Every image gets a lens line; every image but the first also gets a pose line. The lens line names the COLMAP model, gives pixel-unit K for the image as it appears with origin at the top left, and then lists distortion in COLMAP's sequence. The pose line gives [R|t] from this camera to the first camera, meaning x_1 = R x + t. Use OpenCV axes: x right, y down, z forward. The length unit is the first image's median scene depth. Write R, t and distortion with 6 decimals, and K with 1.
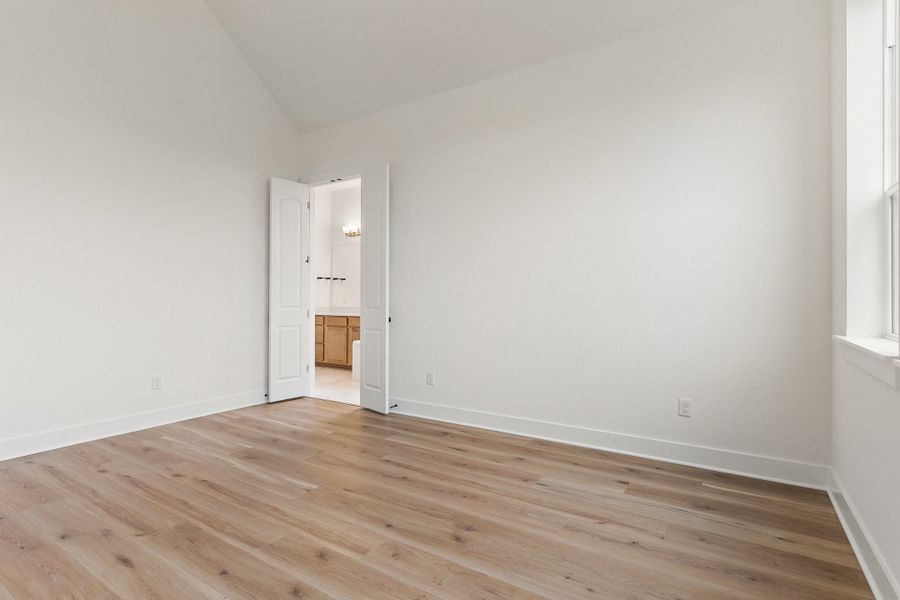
lens RADIAL K [[442.0, 0, 439.4], [0, 442.0, 300.1], [0, 0, 1]] dist [-0.000763, 0.000163]
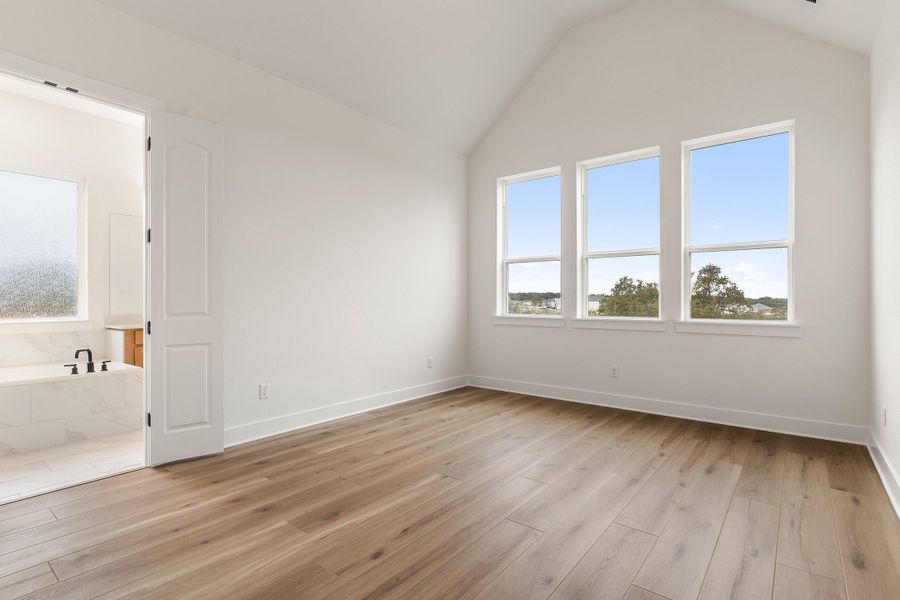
lens RADIAL K [[442.0, 0, 439.4], [0, 442.0, 300.1], [0, 0, 1]] dist [-0.000763, 0.000163]
pose [[0.104561, 0.001548, 0.994517, -1.085142], [0.000812, 0.999998, -0.001642, -0.005300], [-0.994518, 0.000979, 0.104560, 0.701184]]
